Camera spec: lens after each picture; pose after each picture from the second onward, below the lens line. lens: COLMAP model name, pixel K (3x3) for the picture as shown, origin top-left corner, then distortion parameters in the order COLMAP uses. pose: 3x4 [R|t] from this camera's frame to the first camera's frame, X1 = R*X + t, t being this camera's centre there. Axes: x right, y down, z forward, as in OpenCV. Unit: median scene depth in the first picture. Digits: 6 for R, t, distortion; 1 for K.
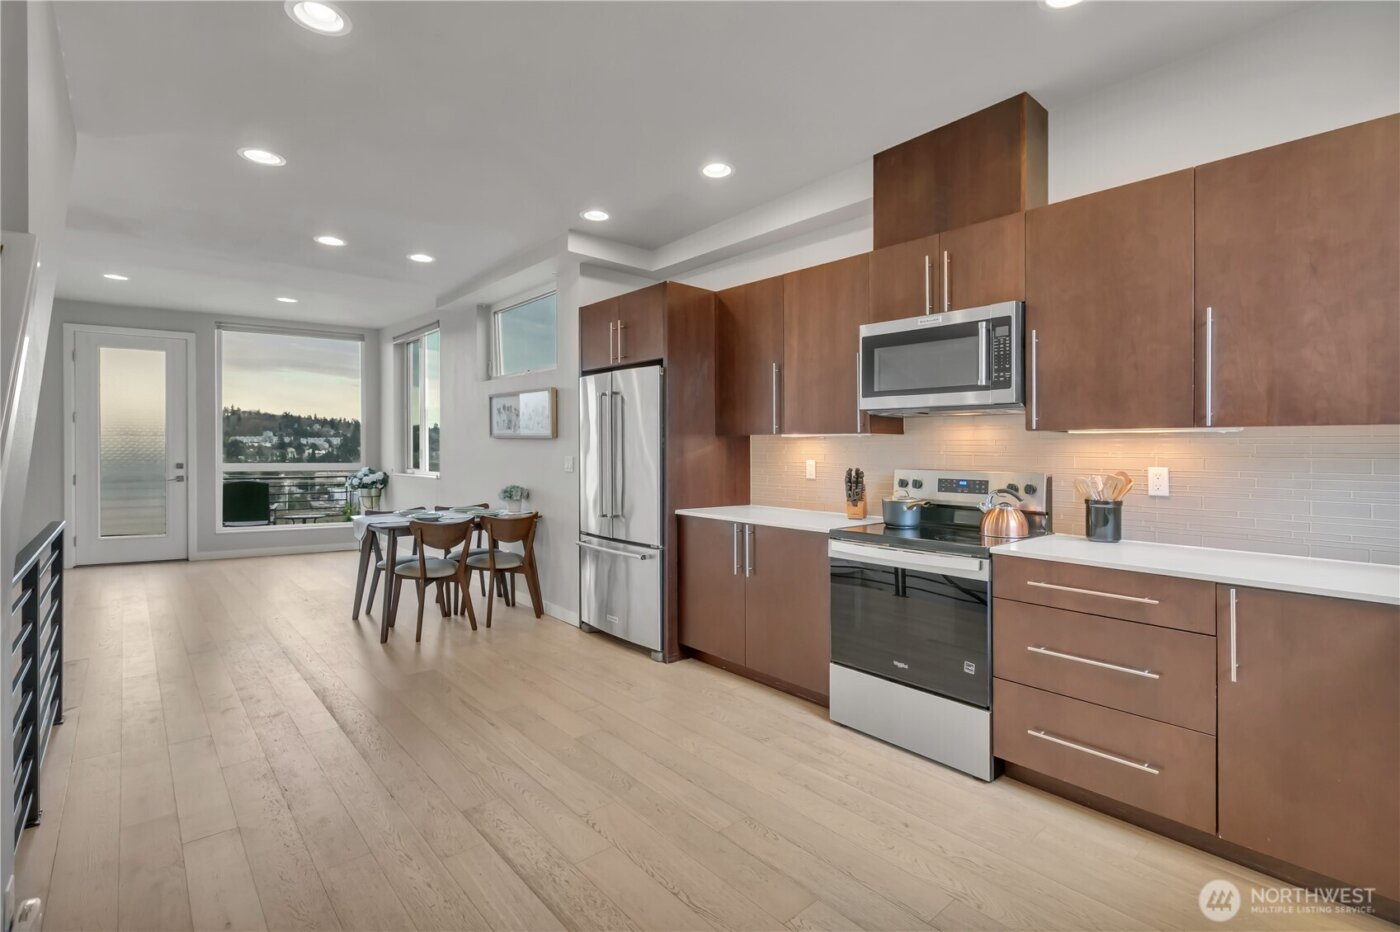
lens RADIAL K [[644.5, 0, 704.7], [0, 644.5, 483.0], [0, 0, 1]] dist [-0.001187, -0.000108]
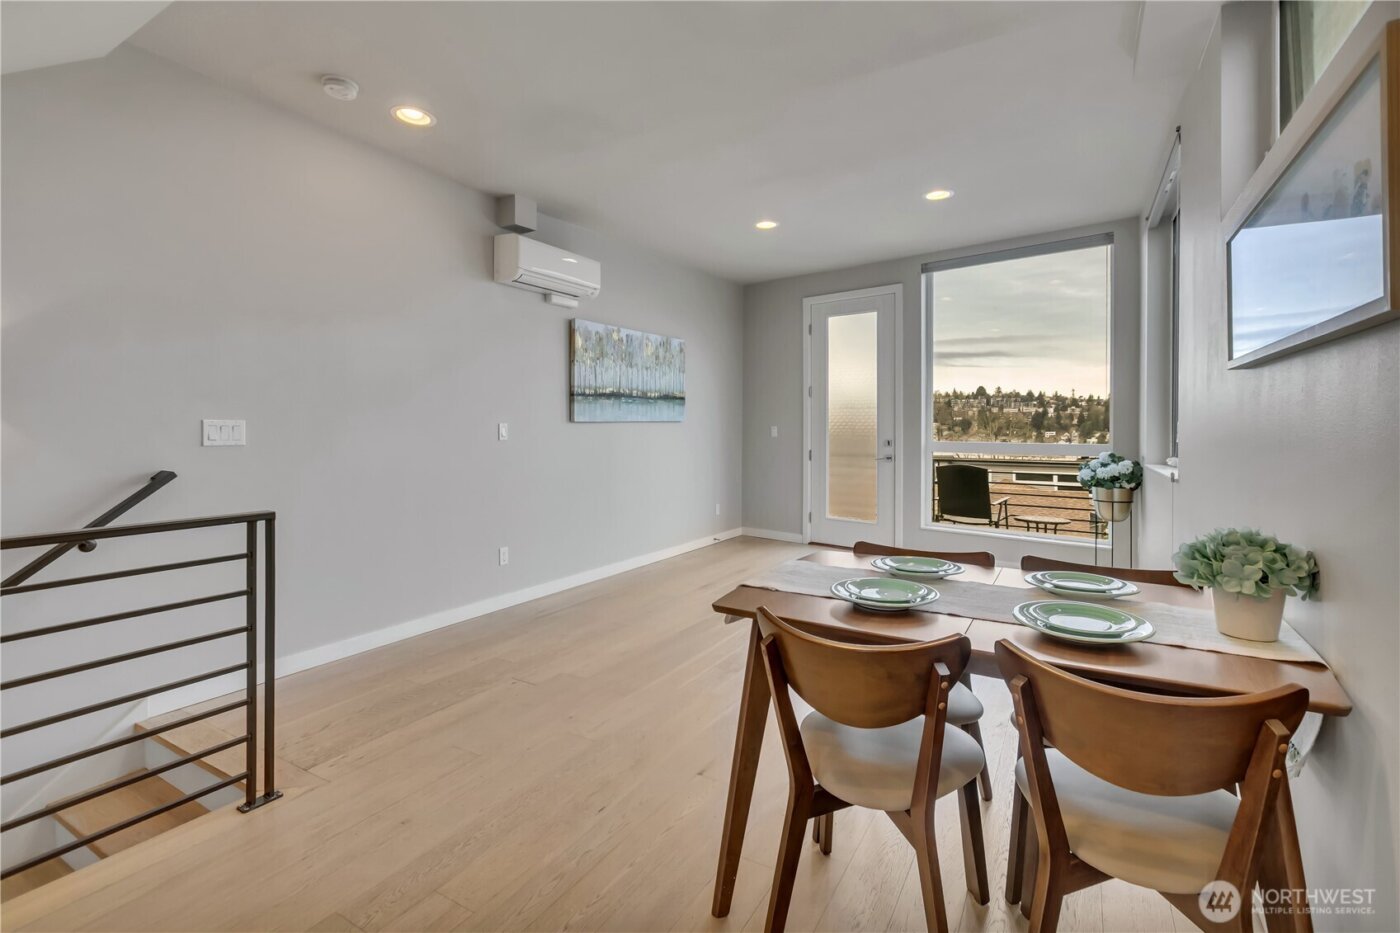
lens RADIAL K [[644.5, 0, 702.1], [0, 644.5, 406.7], [0, 0, 1]] dist [-0.001187, -0.000108]
pose [[0.301933, -0.034854, -0.952692, -0.170258], [-0.051475, 0.997278, -0.052799, -0.035230], [0.951938, 0.064981, 0.299317, 1.097502]]
